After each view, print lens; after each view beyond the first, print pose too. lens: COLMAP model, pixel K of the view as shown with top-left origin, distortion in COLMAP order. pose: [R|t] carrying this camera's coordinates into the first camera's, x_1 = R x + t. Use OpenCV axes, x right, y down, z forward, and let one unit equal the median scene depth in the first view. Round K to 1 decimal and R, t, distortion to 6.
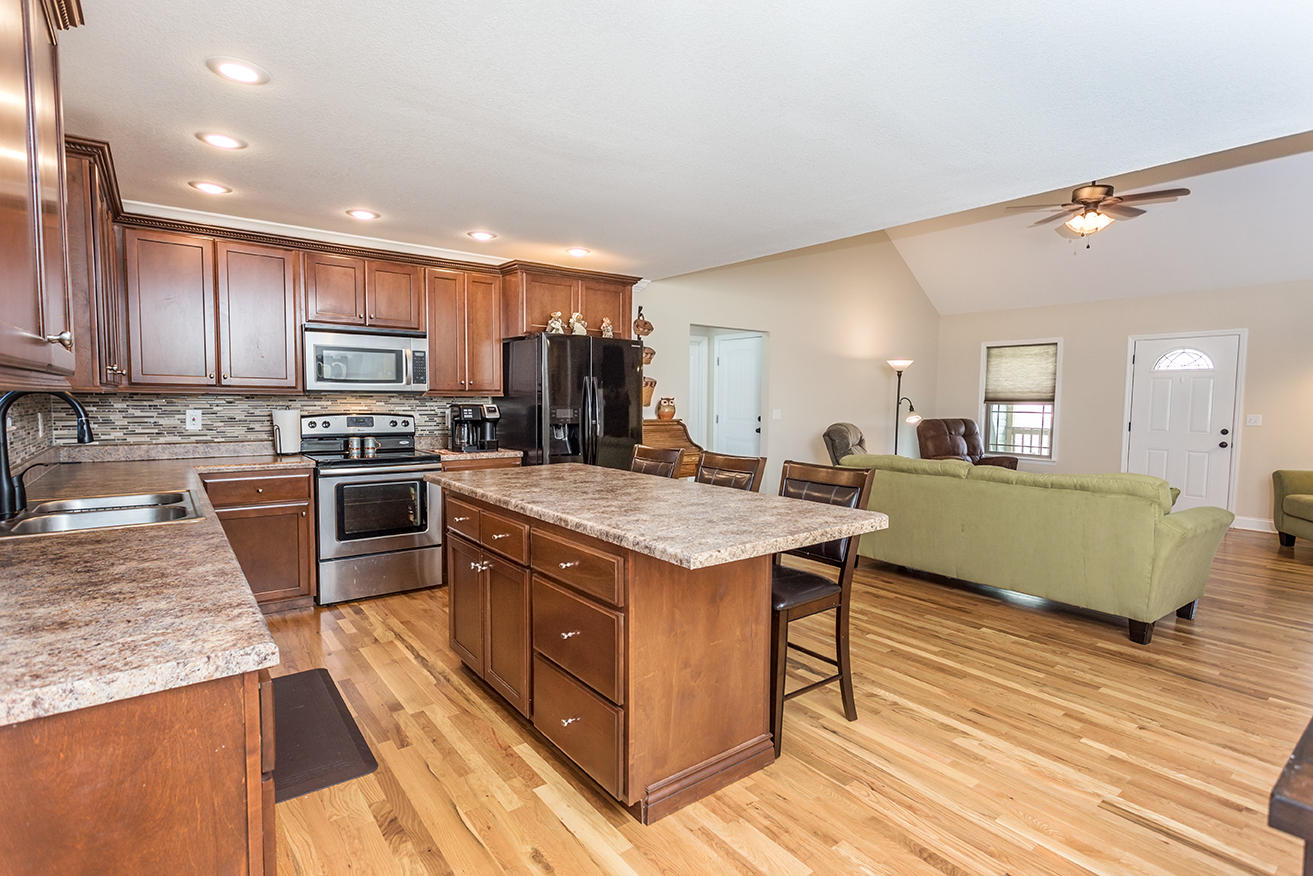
lens RADIAL K [[626.8, 0, 656.3], [0, 626.8, 436.6], [0, 0, 1]] dist [0.006234, 0.001248]
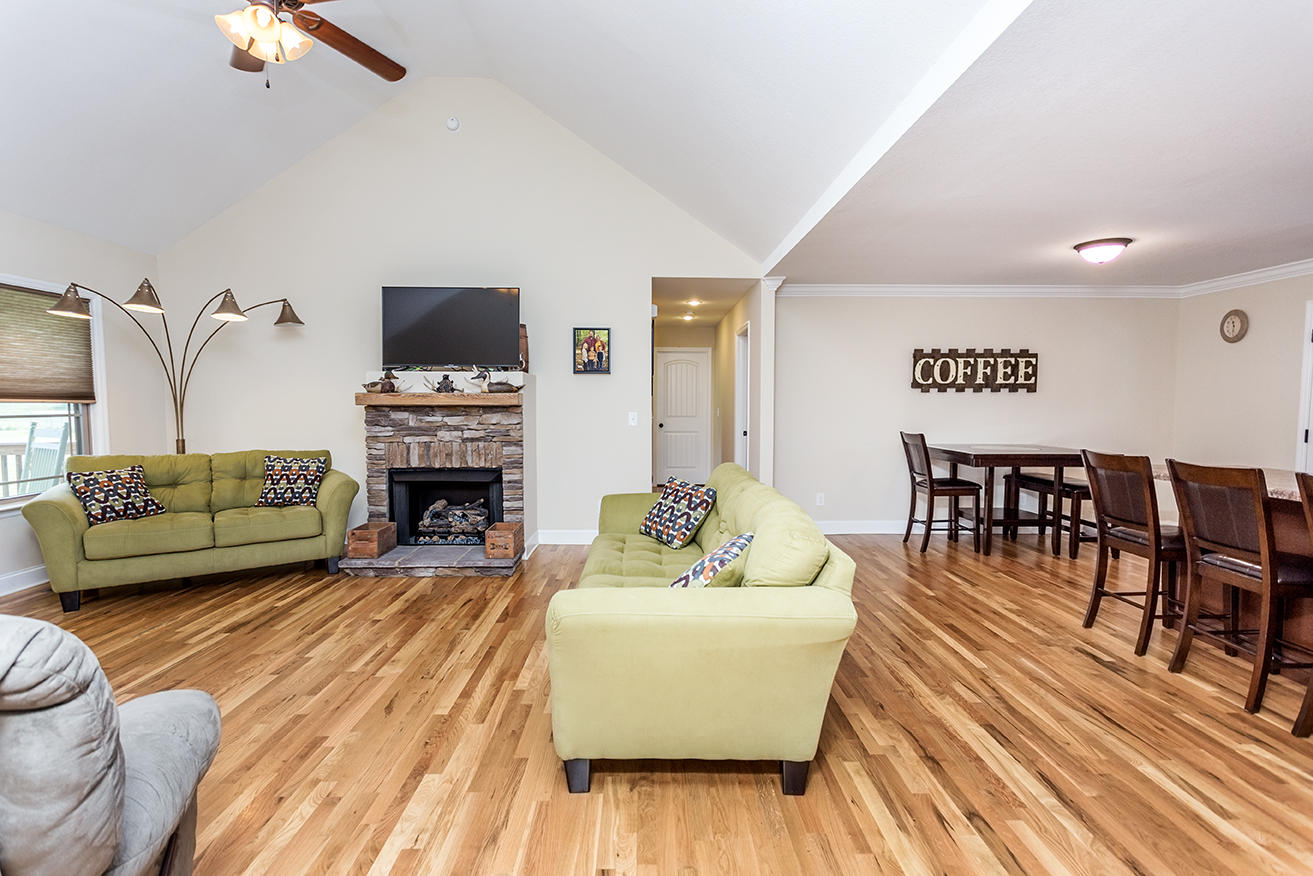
lens RADIAL K [[626.8, 0, 656.5], [0, 626.8, 436.4], [0, 0, 1]] dist [0.006234, 0.001248]
pose [[-0.804231, -0.041049, 0.592898, 0.205356], [0.031120, 0.993335, 0.110985, -0.119556], [-0.593502, 0.107708, -0.797593, 2.005024]]
